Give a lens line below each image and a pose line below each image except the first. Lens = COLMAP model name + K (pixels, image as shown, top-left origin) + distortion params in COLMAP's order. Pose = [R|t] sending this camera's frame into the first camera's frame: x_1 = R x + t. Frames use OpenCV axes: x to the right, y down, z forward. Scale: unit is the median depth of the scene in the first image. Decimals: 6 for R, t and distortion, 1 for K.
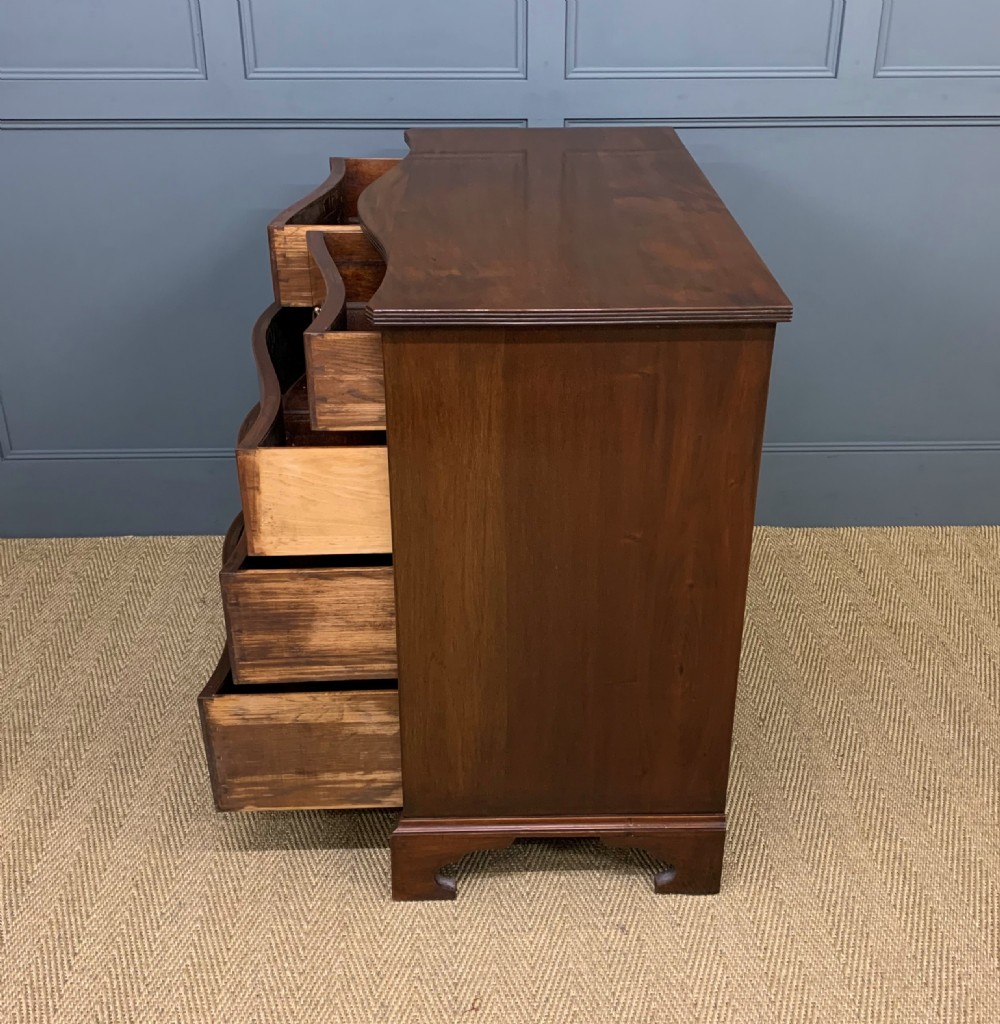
lens RADIAL K [[1209.5, 0, 513.4], [0, 1209.5, 460.1], [0, 0, 1]] dist [0.297671, -0.833759]
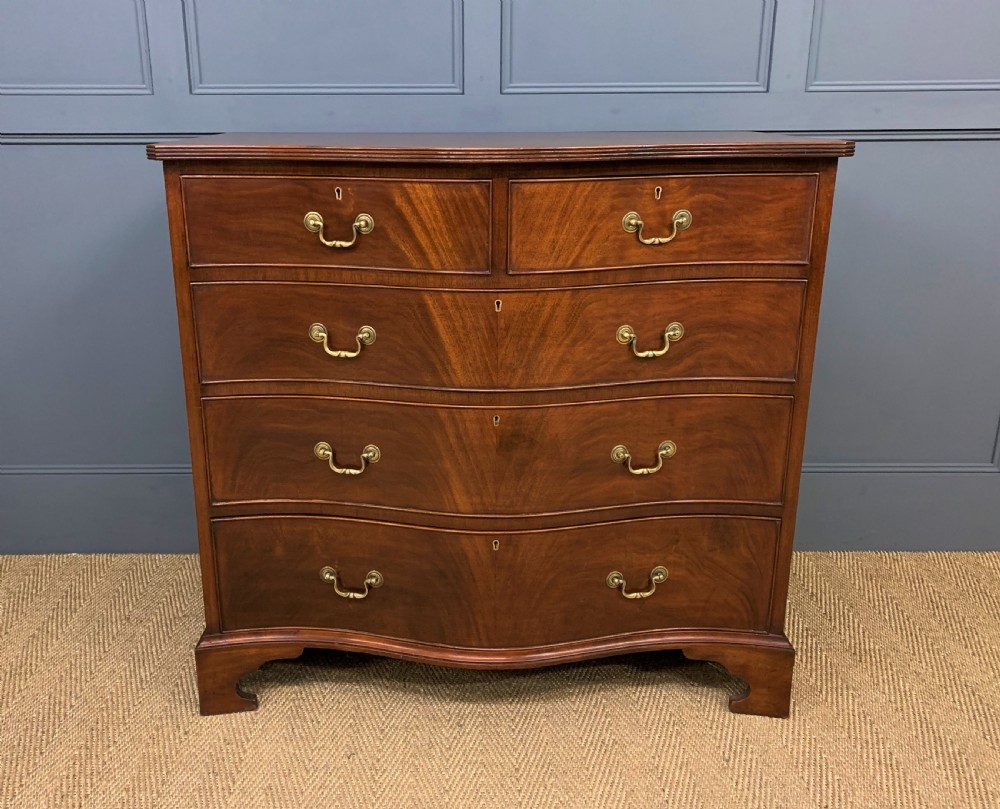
lens RADIAL K [[915.2, 0, 454.7], [0, 915.2, 380.1], [0, 0, 1]] dist [0.076052, -0.057928]
pose [[0.999516, 0.002548, -0.031009, 0.028016], [-0.007655, 0.986143, -0.165720, 0.053156], [0.030157, 0.165877, 0.985685, 0.285255]]
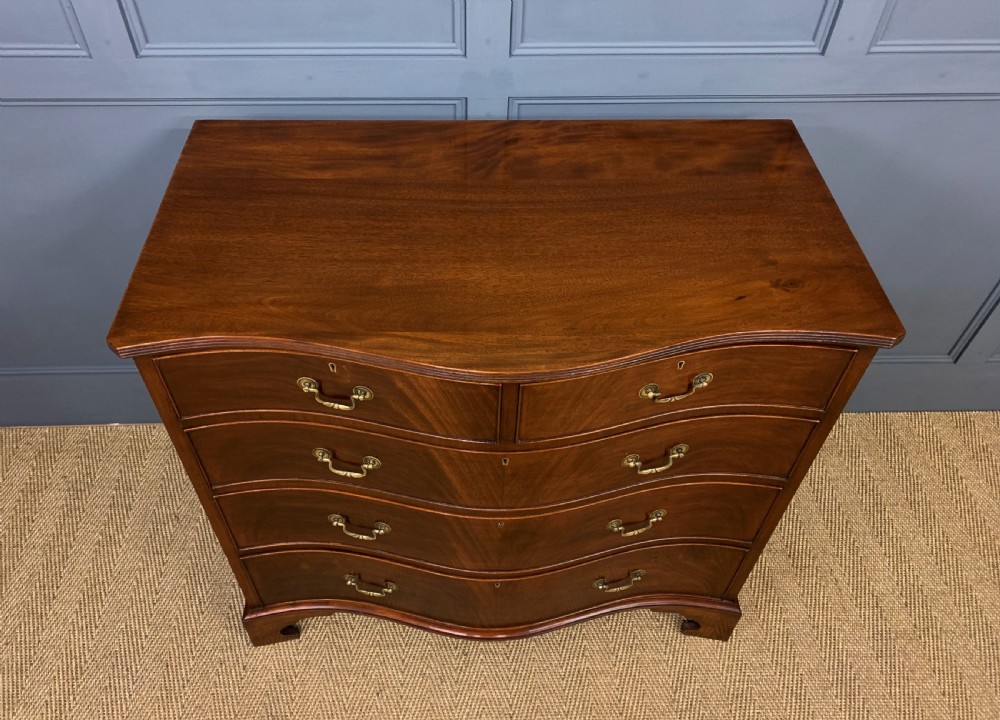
lens RADIAL K [[796.5, 0, 478.4], [0, 796.5, 339.8], [0, 0, 1]] dist [0.041087, -0.006834]
pose [[0.999967, 0.006433, 0.004957, 0.018205], [-0.007773, 0.935018, 0.354516, -0.322614], [-0.002354, -0.354543, 0.935037, 0.408102]]
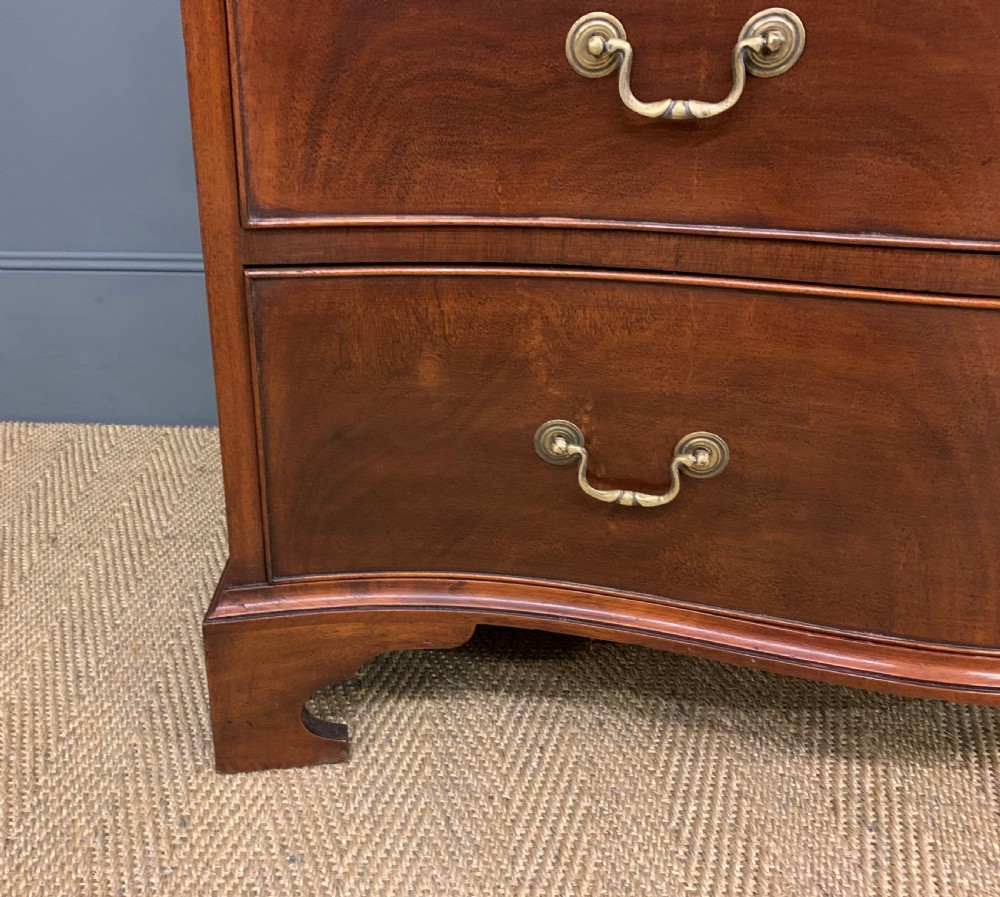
lens RADIAL K [[949.7, 0, 399.1], [0, 949.7, 449.8], [0, 0, 1]] dist [0.144038, -0.280885]
pose [[0.997851, 0.029382, -0.058568, -0.105864], [-0.030108, 0.999480, -0.011556, 0.087386], [0.058198, 0.013294, 0.998217, 0.690589]]
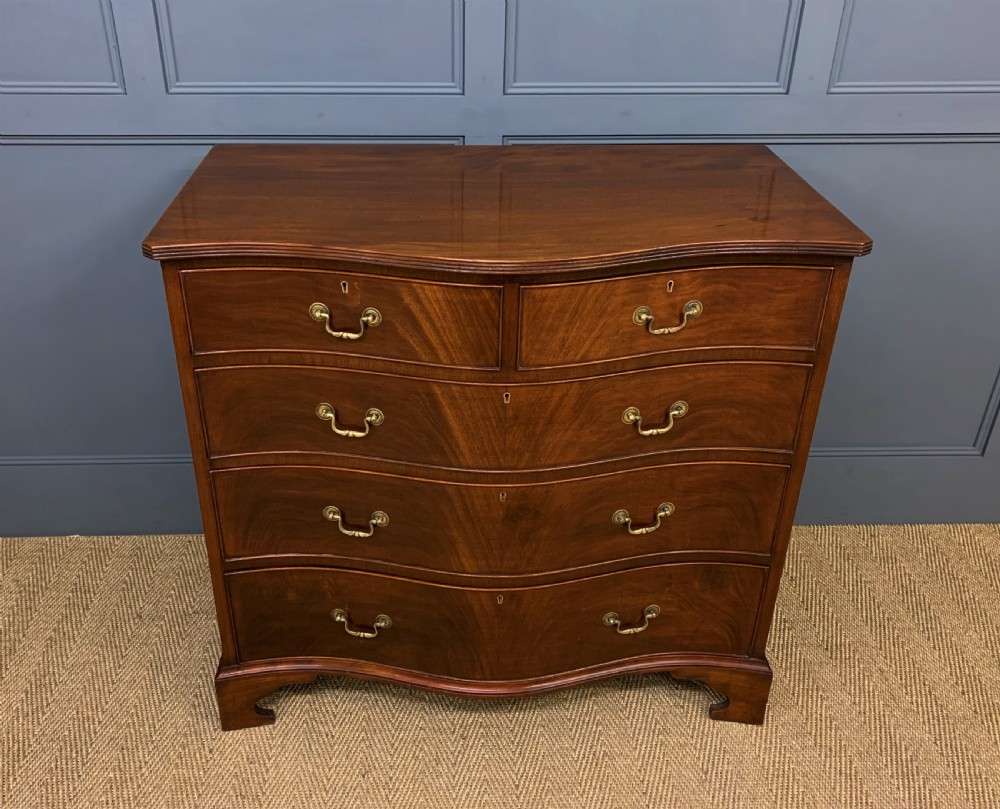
lens RADIAL K [[955.2, 0, 462.9], [0, 955.2, 400.5], [0, 0, 1]] dist [0.088505, -0.091758]
pose [[0.999989, 0.002597, 0.004030, 0.007827], [-0.002838, 0.998141, 0.060889, -0.118601], [-0.003865, -0.060899, 0.998136, 0.244821]]
